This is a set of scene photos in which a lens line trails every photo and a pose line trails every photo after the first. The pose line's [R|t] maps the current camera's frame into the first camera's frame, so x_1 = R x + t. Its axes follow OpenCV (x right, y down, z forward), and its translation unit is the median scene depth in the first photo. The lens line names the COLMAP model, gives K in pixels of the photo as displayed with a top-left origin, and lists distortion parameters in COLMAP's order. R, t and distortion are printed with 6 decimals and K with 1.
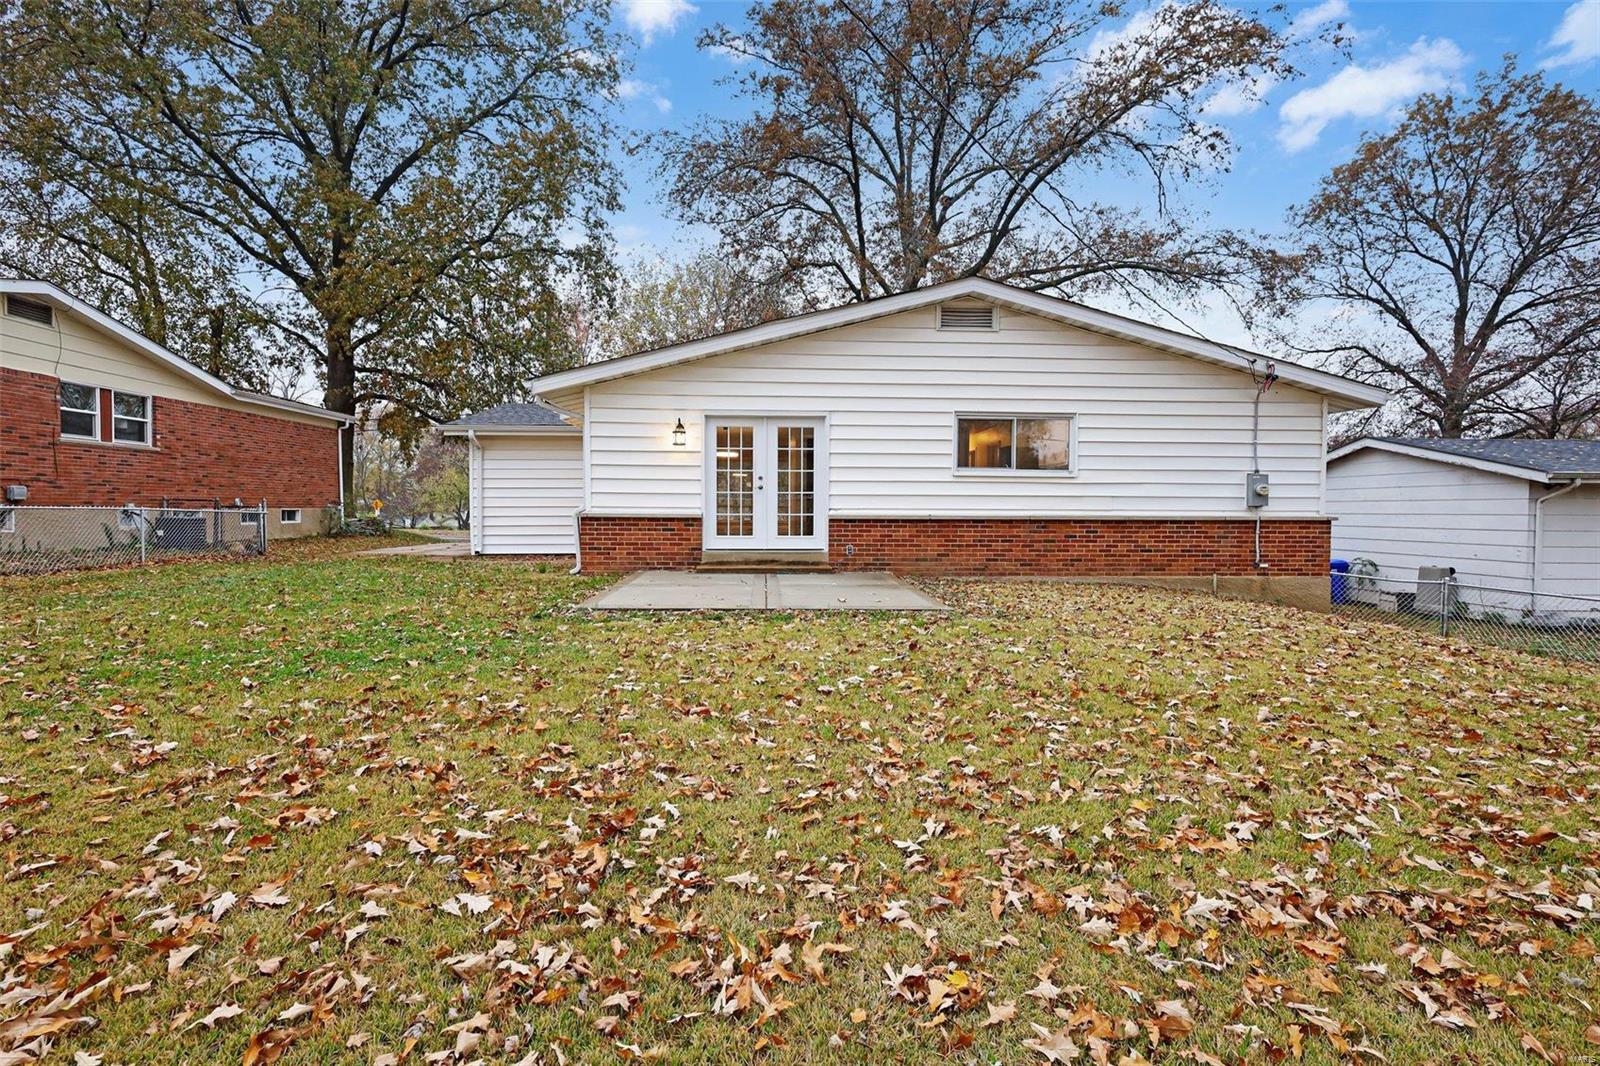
lens RADIAL K [[749.7, 0, 797.0], [0, 749.7, 493.6], [0, 0, 1]] dist [0.001164, 0.000357]
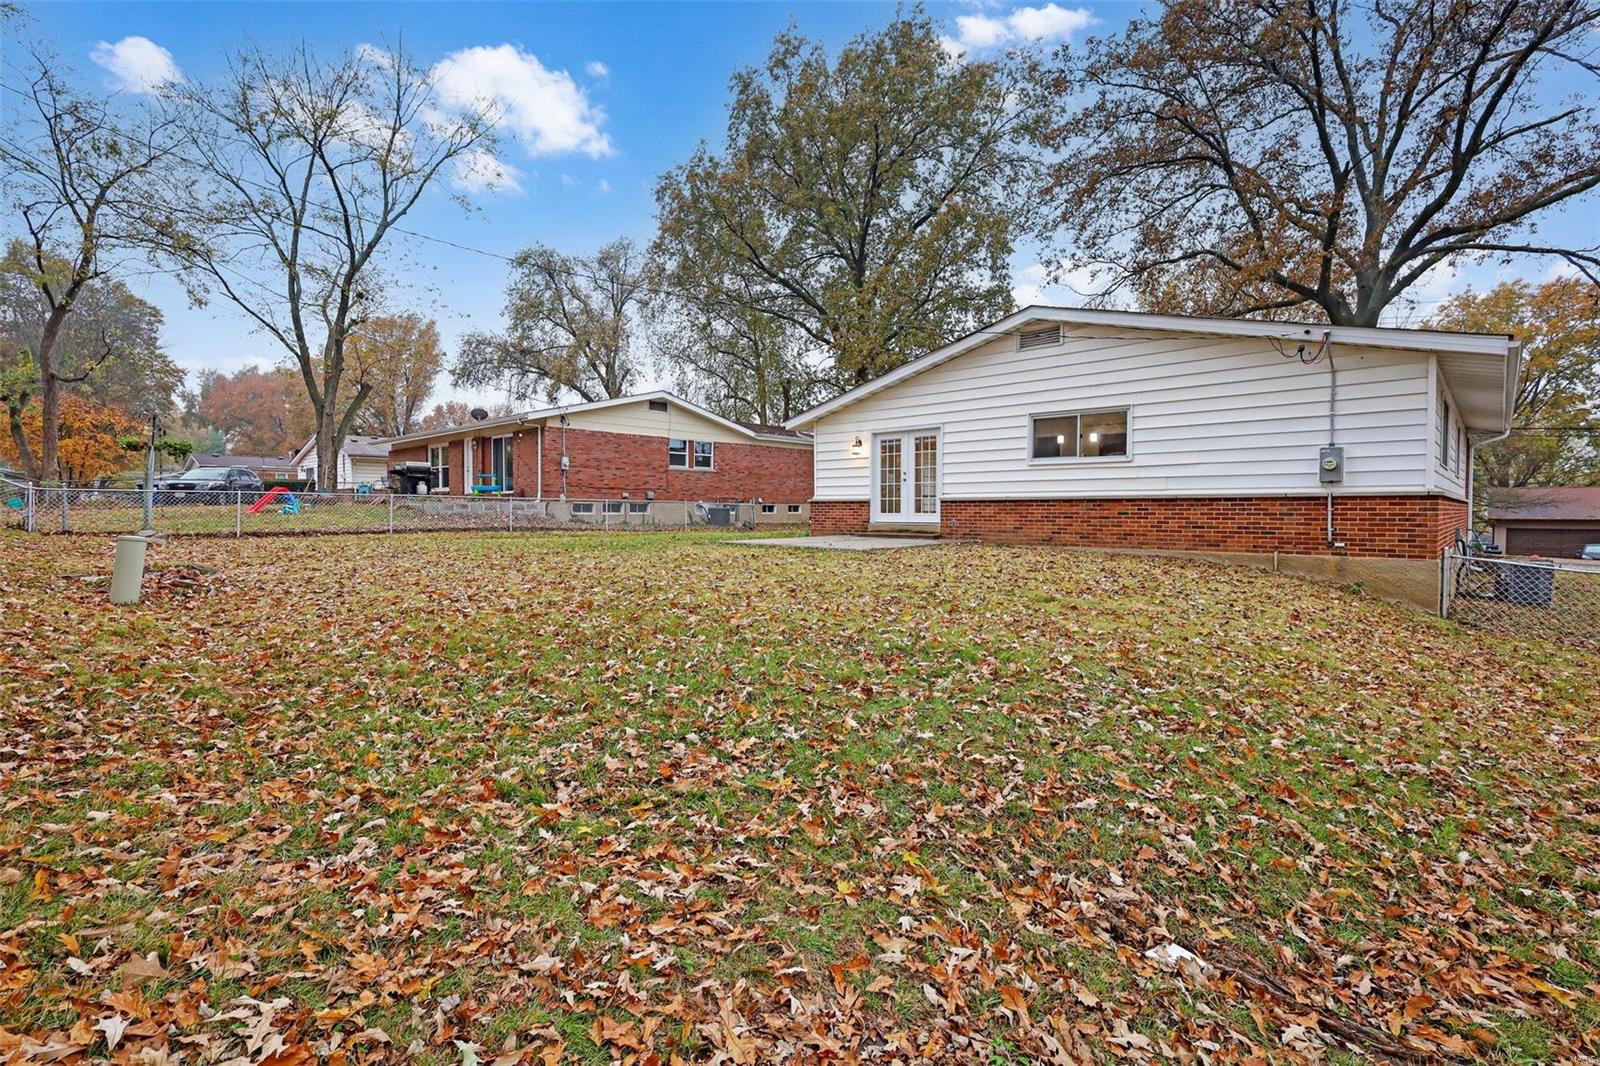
lens RADIAL K [[749.7, 0, 797.0], [0, 749.7, 493.6], [0, 0, 1]] dist [0.001164, 0.000357]
pose [[0.682245, -0.021173, -0.730817, 0.864209], [0.014987, 0.999776, -0.014973, 0.036810], [0.730970, -0.000738, 0.682409, -0.140808]]
